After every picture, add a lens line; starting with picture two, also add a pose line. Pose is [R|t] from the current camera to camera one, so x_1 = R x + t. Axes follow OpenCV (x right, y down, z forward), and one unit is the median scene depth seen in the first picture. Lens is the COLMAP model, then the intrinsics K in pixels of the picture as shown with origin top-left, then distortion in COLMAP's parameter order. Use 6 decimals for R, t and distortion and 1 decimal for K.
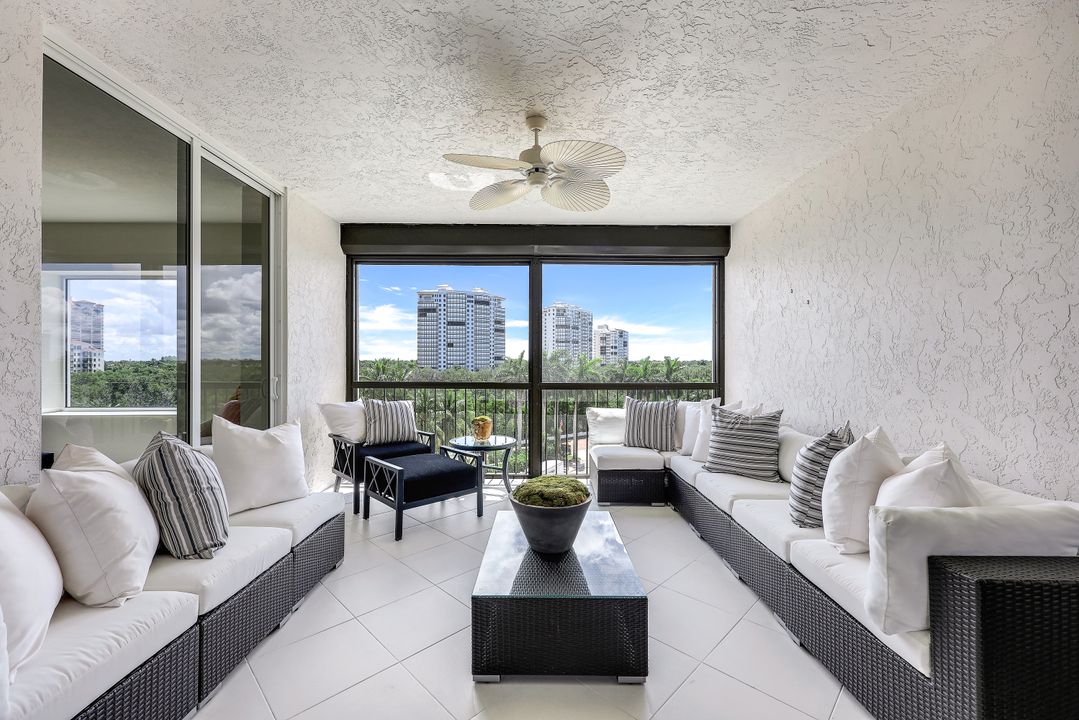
lens RADIAL K [[438.3, 0, 529.4], [0, 438.3, 363.8], [0, 0, 1]] dist [0.022380, -0.000227]
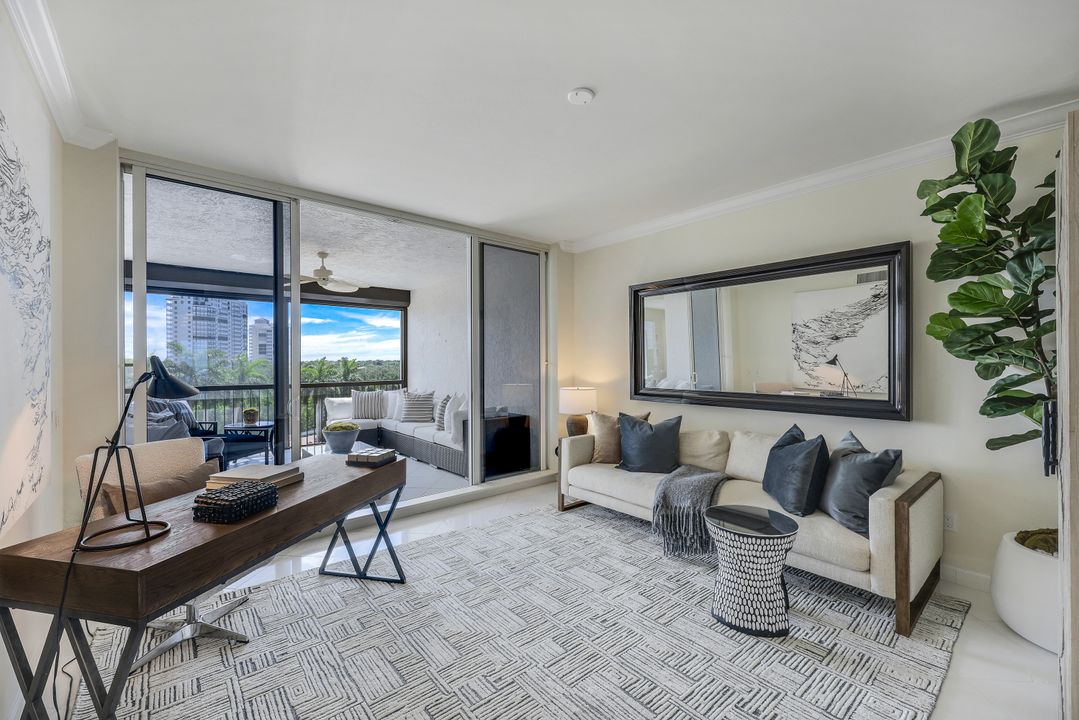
lens RADIAL K [[438.3, 0, 545.4], [0, 438.3, 360.9], [0, 0, 1]] dist [0.022380, -0.000227]
pose [[0.739734, -0.000674, 0.672899, -0.348527], [0.005253, 0.999975, -0.004773, -0.022736], [-0.672879, 0.007066, 0.739719, -0.702906]]
